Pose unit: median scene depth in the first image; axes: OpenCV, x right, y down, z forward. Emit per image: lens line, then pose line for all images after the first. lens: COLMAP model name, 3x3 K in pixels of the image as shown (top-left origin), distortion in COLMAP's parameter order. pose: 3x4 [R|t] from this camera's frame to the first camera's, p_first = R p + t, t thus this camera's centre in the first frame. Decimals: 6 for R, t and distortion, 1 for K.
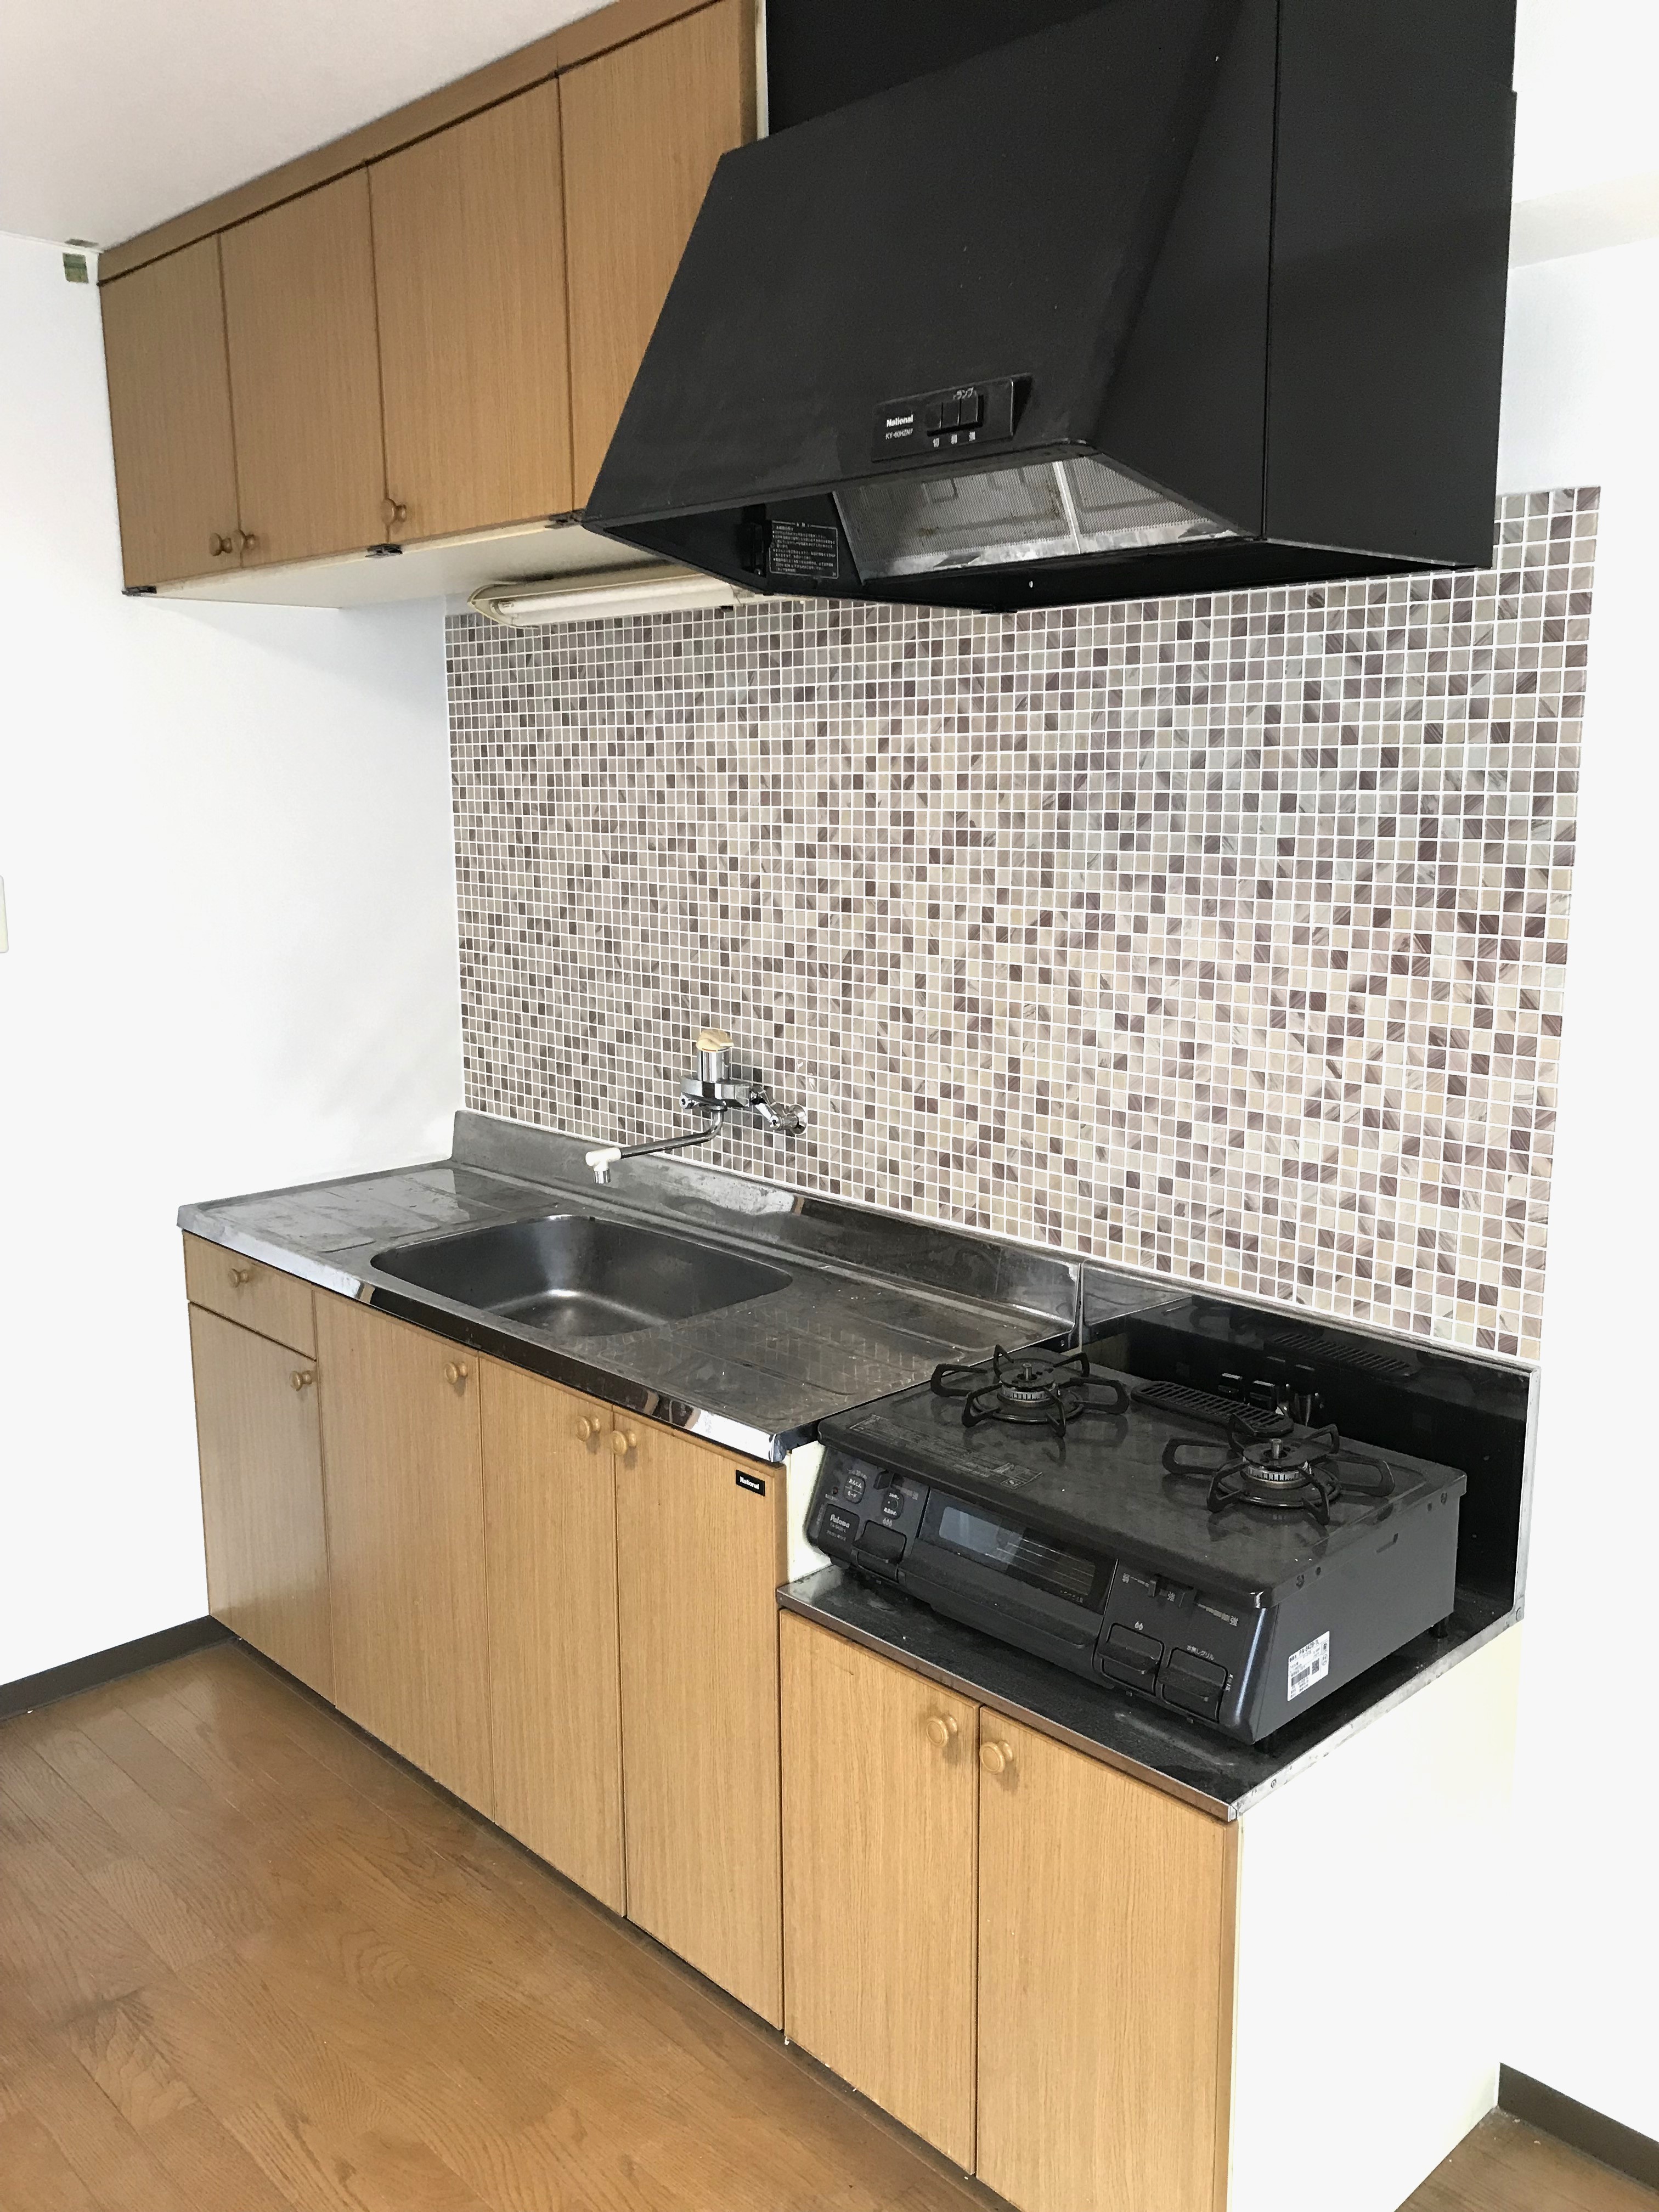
lens RADIAL K [[1827.0, 0, 837.4], [0, 1827.0, 1099.7], [0, 0, 1]] dist [0.015799, -0.000853]
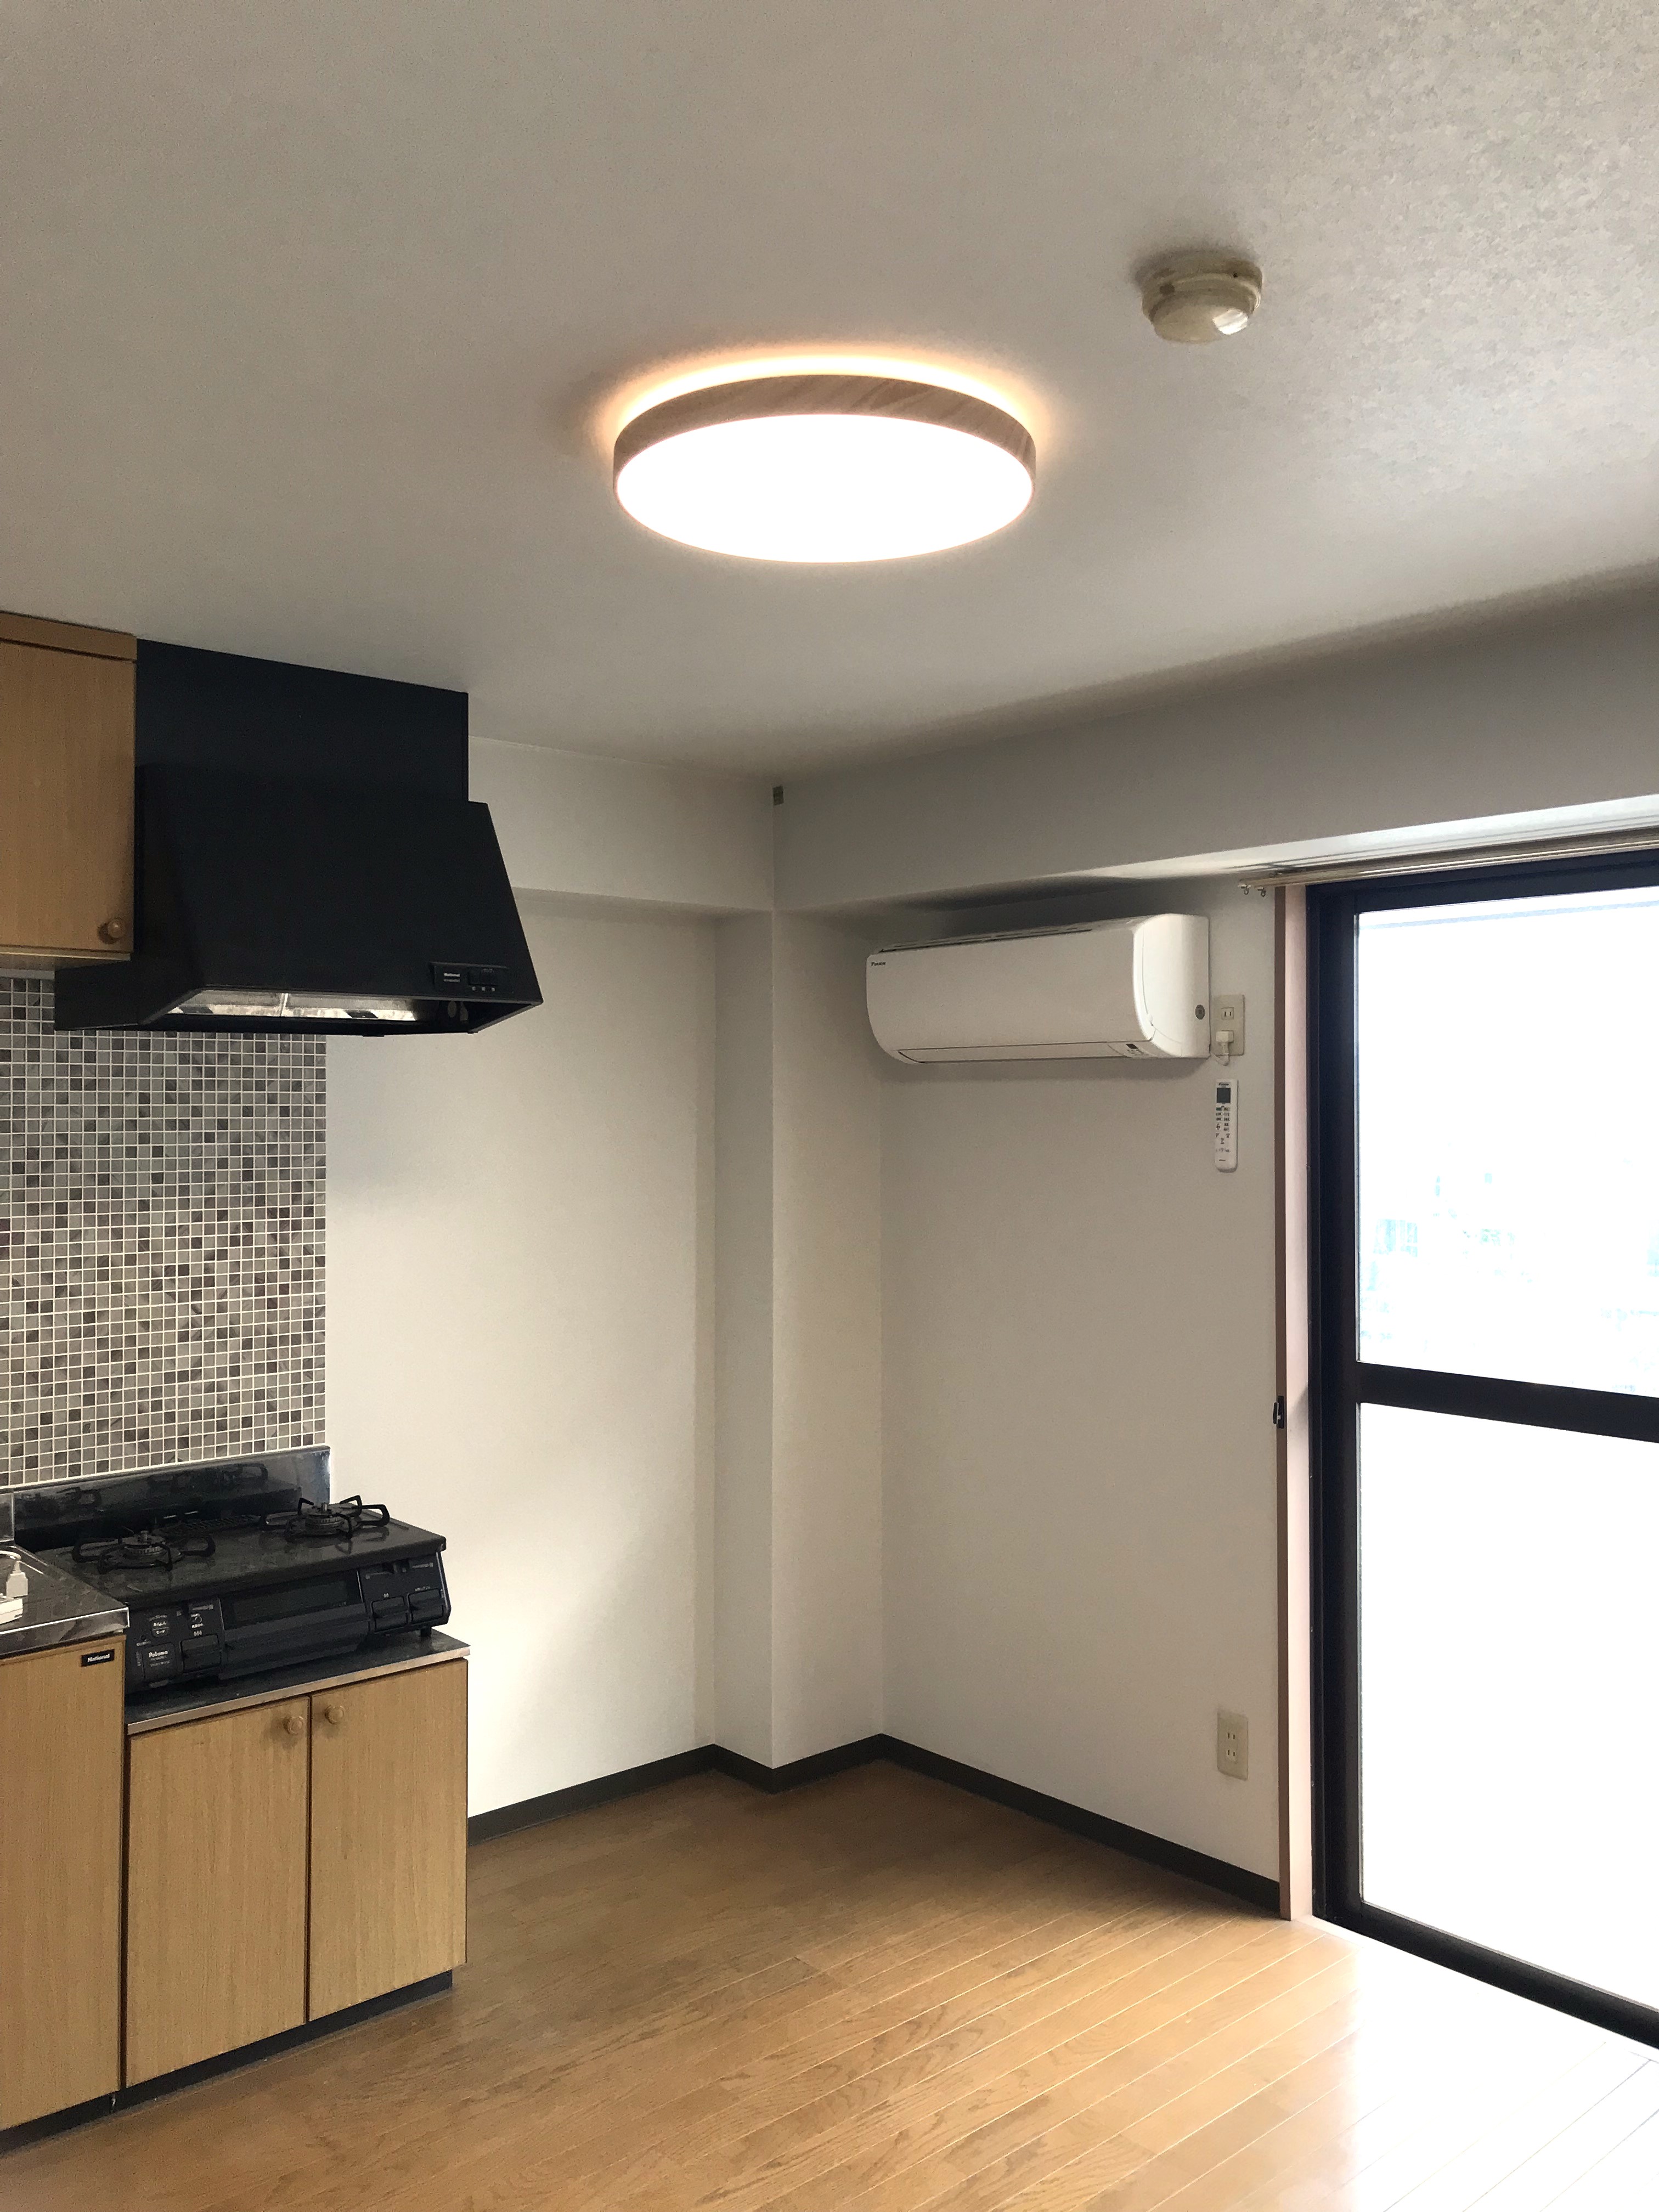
lens RADIAL K [[1827.0, 0, 824.6], [0, 1827.0, 1105.1], [0, 0, 1]] dist [0.015799, -0.000853]
pose [[0.028743, 0.006315, 0.999567, -1.367604], [0.181530, 0.983319, -0.011432, -0.075958], [-0.982965, 0.181780, 0.027117, 0.362116]]
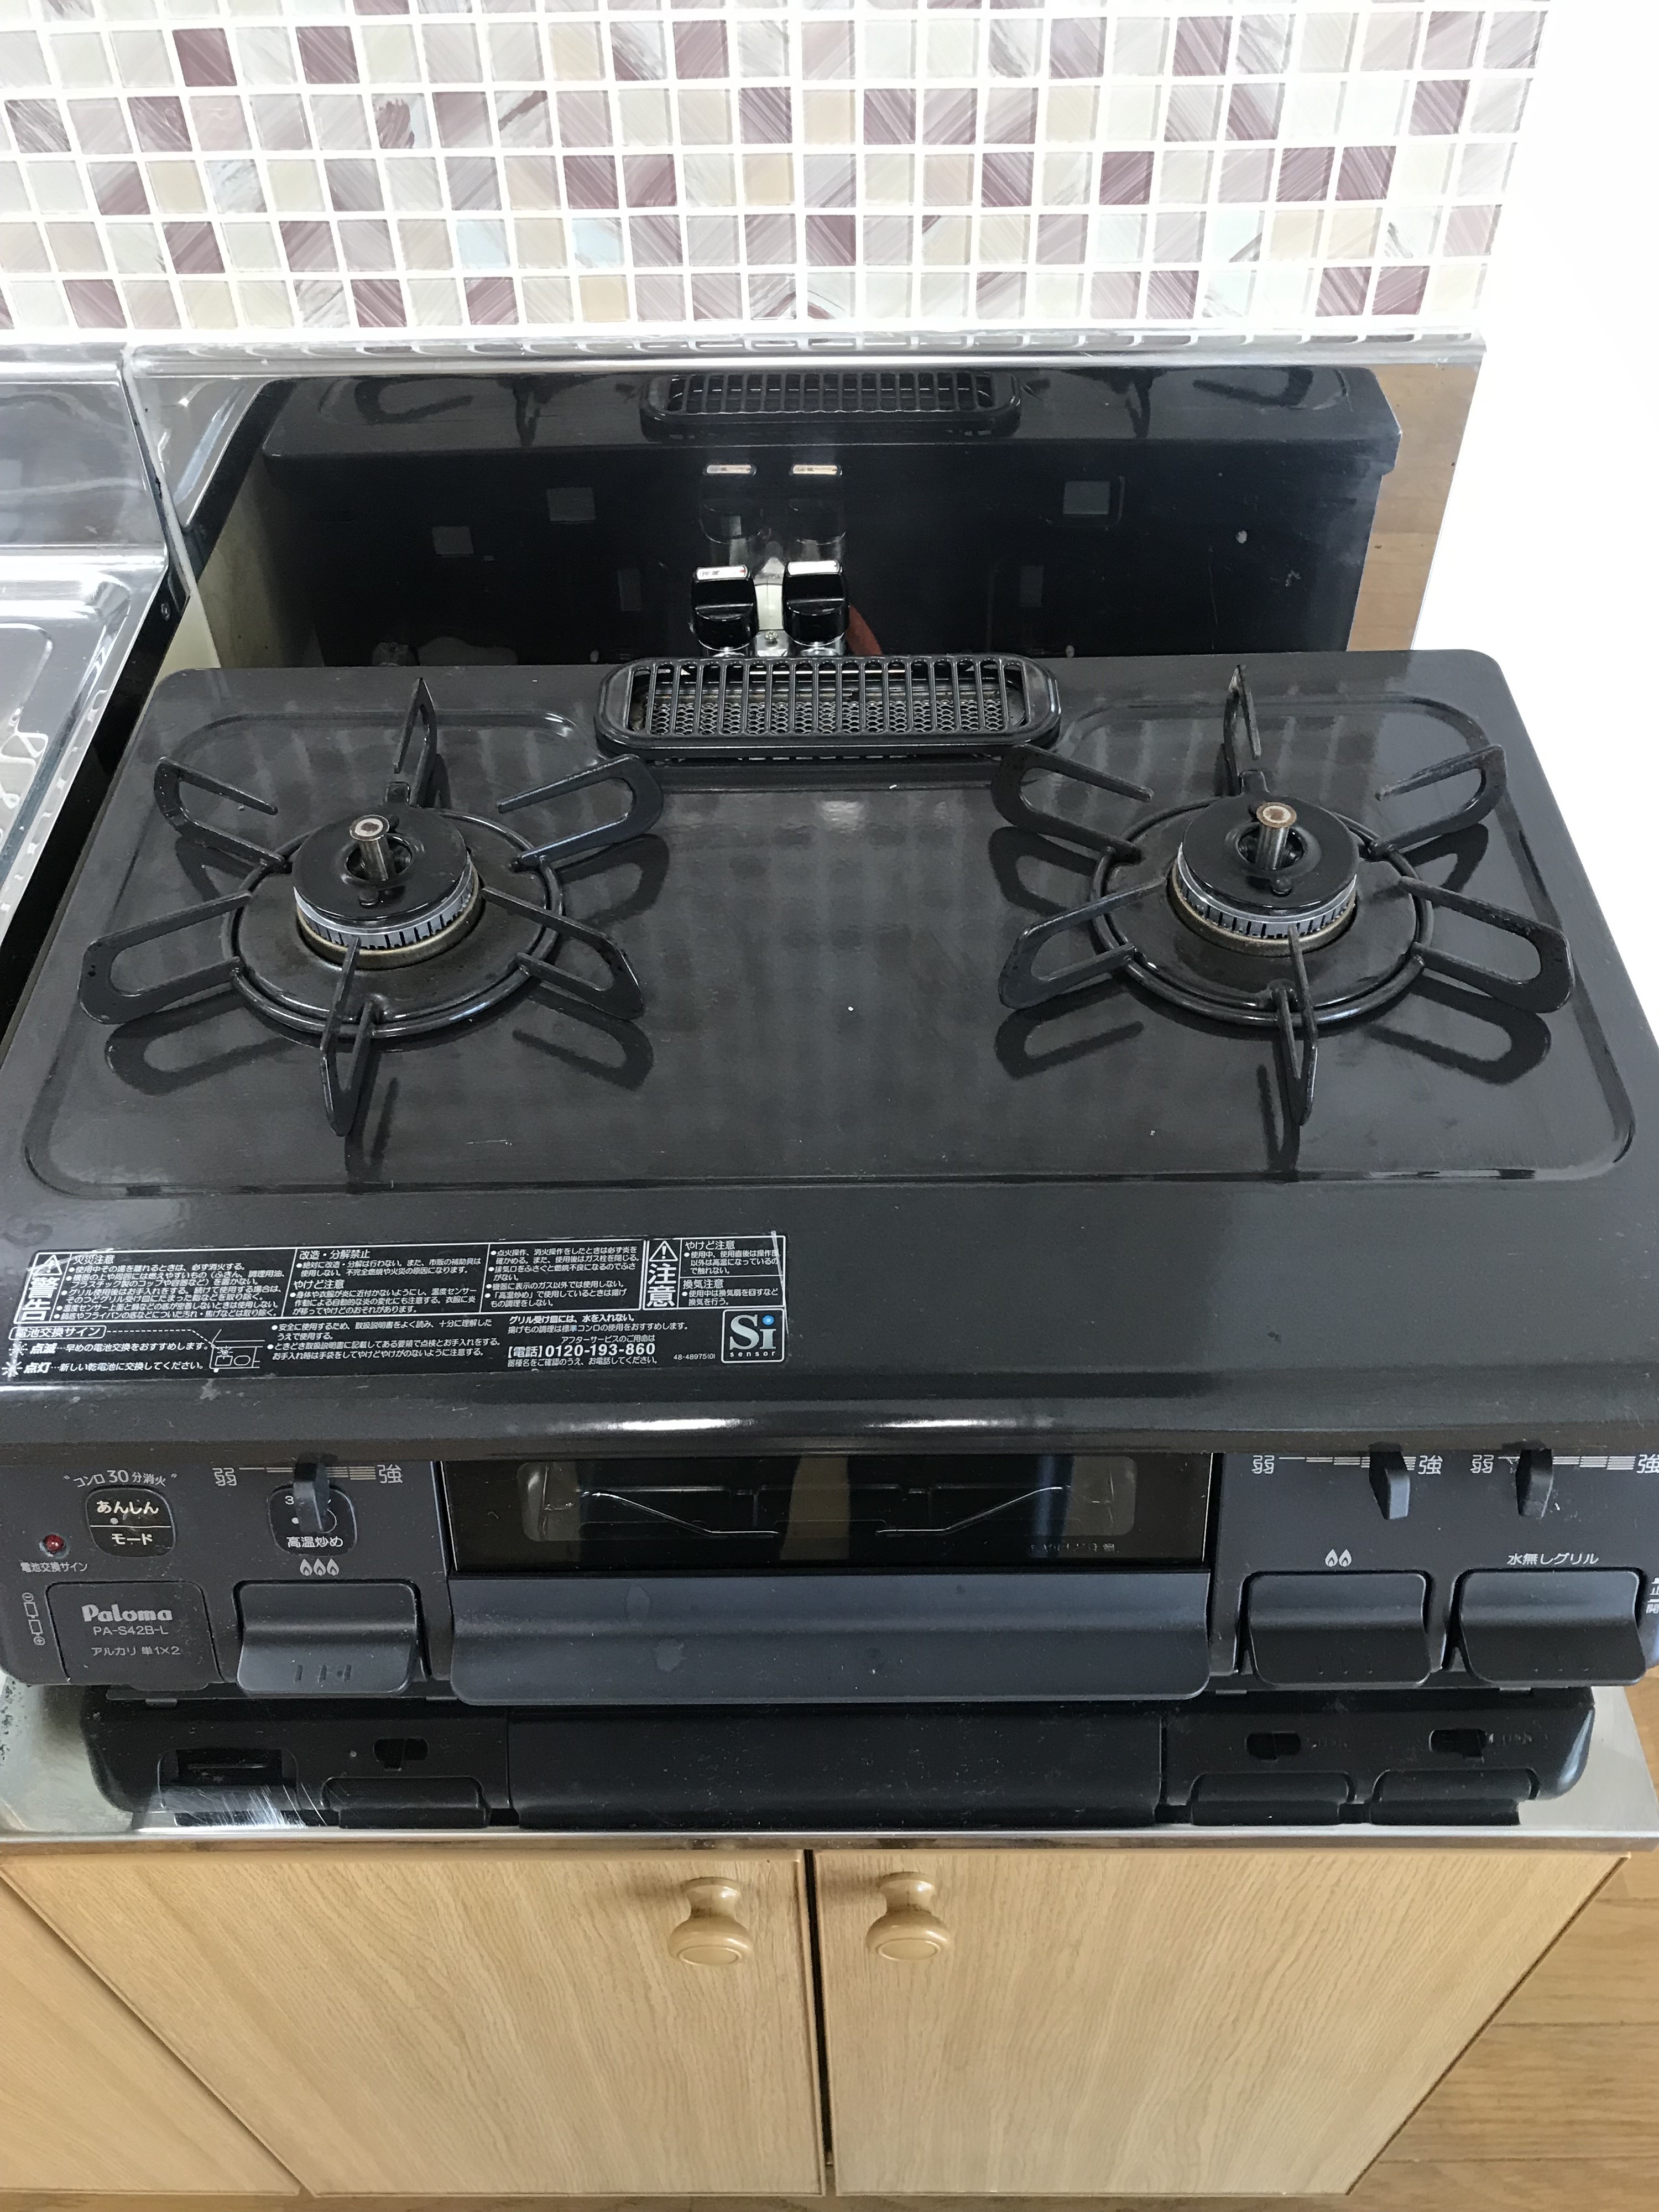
lens RADIAL K [[1827.0, 0, 833.4], [0, 1827.0, 1093.4], [0, 0, 1]] dist [0.015799, -0.000853]
pose [[0.695631, -0.534722, 0.479760, -0.012908], [0.140433, 0.756149, 0.639153, -0.009790], [-0.704539, -0.377241, 0.601094, 0.733477]]
